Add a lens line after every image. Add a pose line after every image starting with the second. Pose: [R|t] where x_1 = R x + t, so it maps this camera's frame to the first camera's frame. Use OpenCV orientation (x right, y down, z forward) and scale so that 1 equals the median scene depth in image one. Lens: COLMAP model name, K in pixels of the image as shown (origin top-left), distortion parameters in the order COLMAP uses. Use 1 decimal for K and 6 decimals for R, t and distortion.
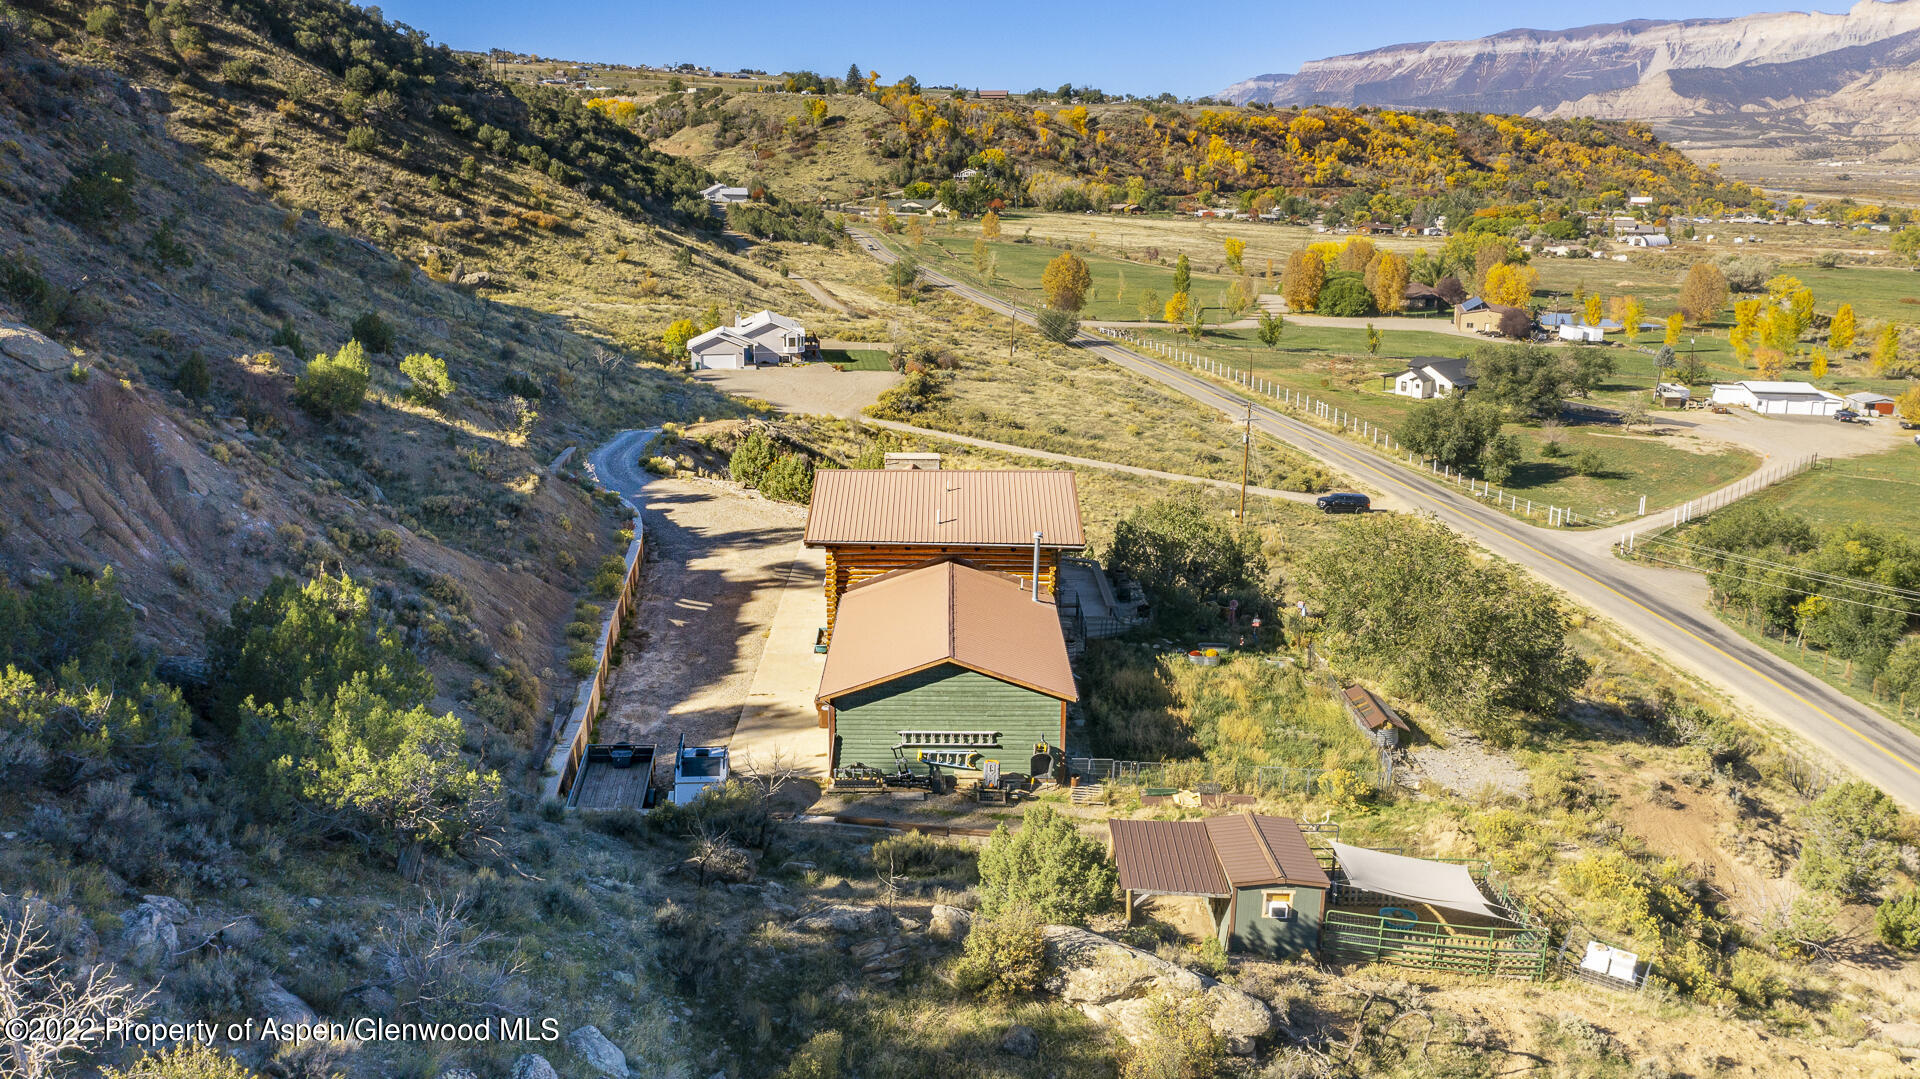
lens RADIAL K [[1496.1, 0, 960.6], [0, 1496.1, 542.0], [0, 0, 1]] dist [0.007738, 0.000758]
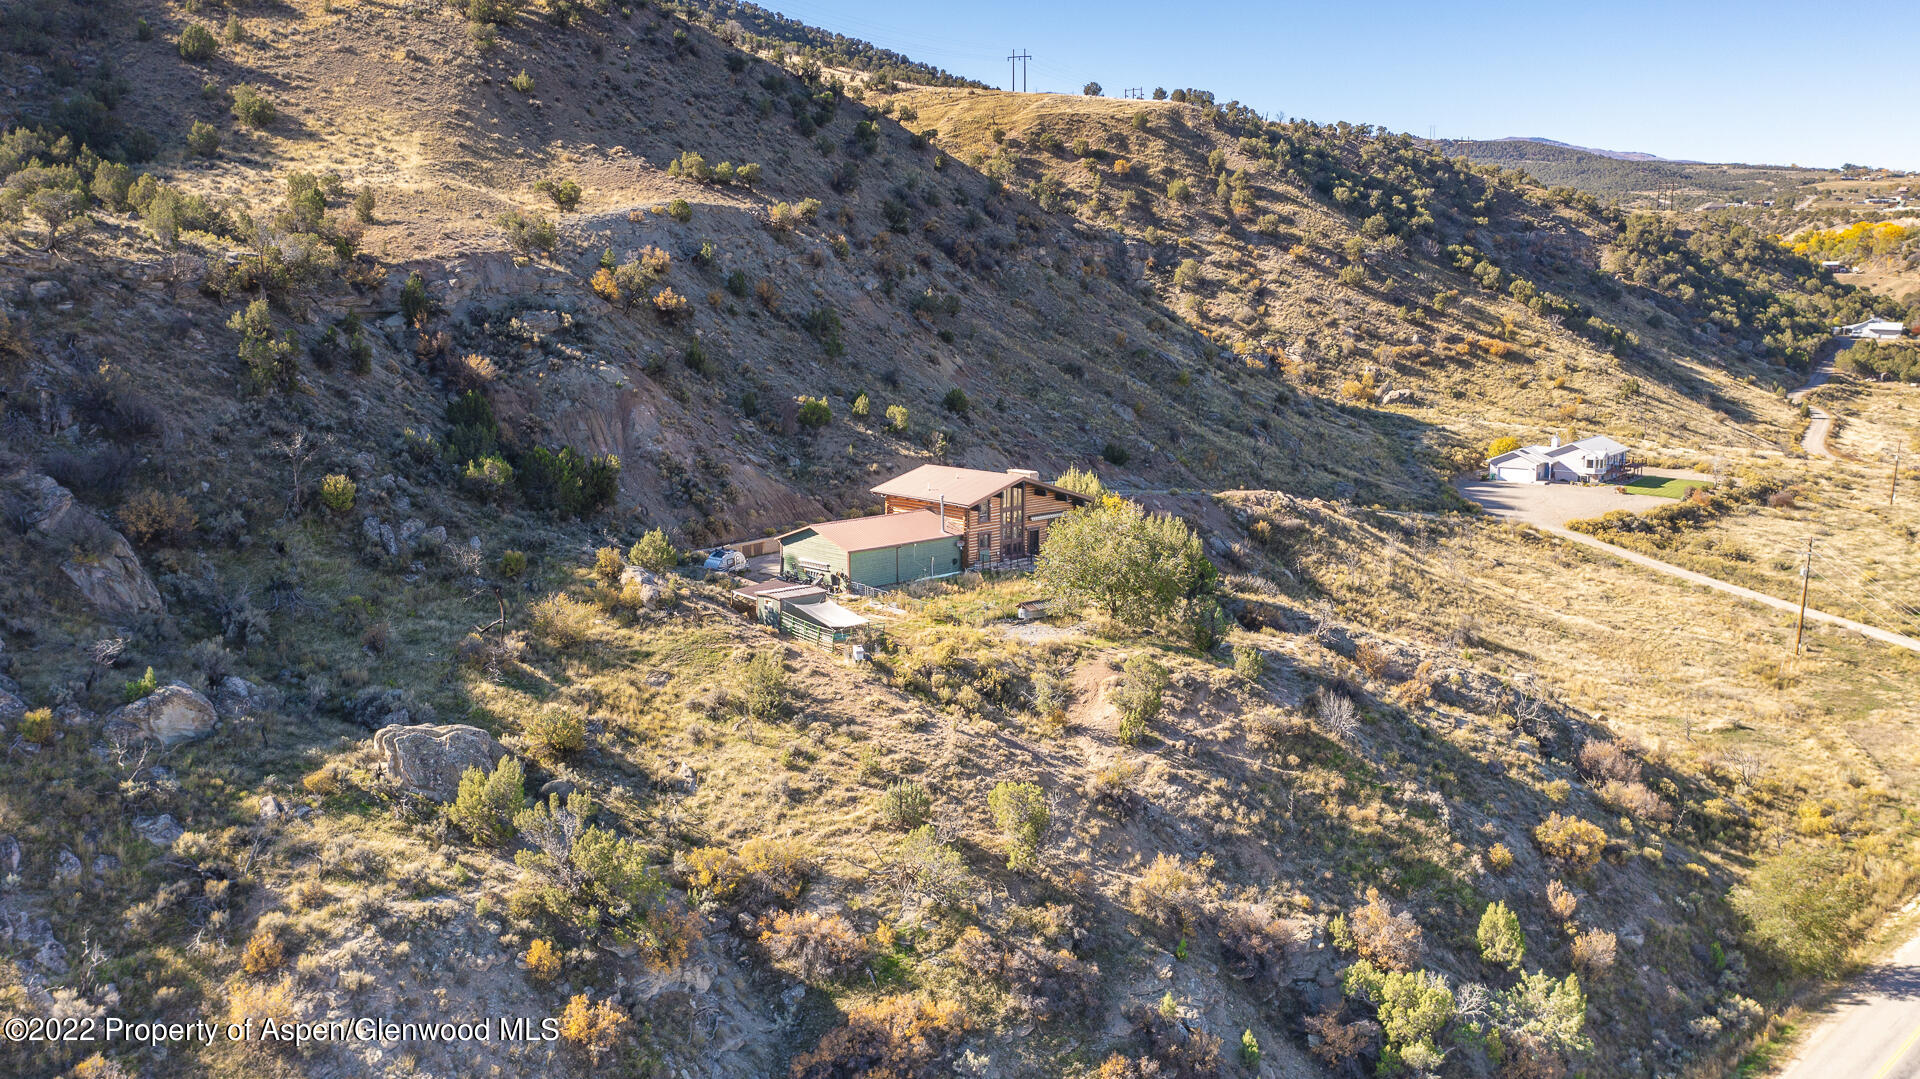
lens RADIAL K [[1496.1, 0, 959.4], [0, 1496.1, 538.0], [0, 0, 1]] dist [0.007738, 0.000758]
pose [[0.732472, 0.117184, -0.670636, 0.196582], [-0.173542, 0.984671, -0.017486, 0.011332], [0.658307, 0.129192, 0.741580, -0.061350]]
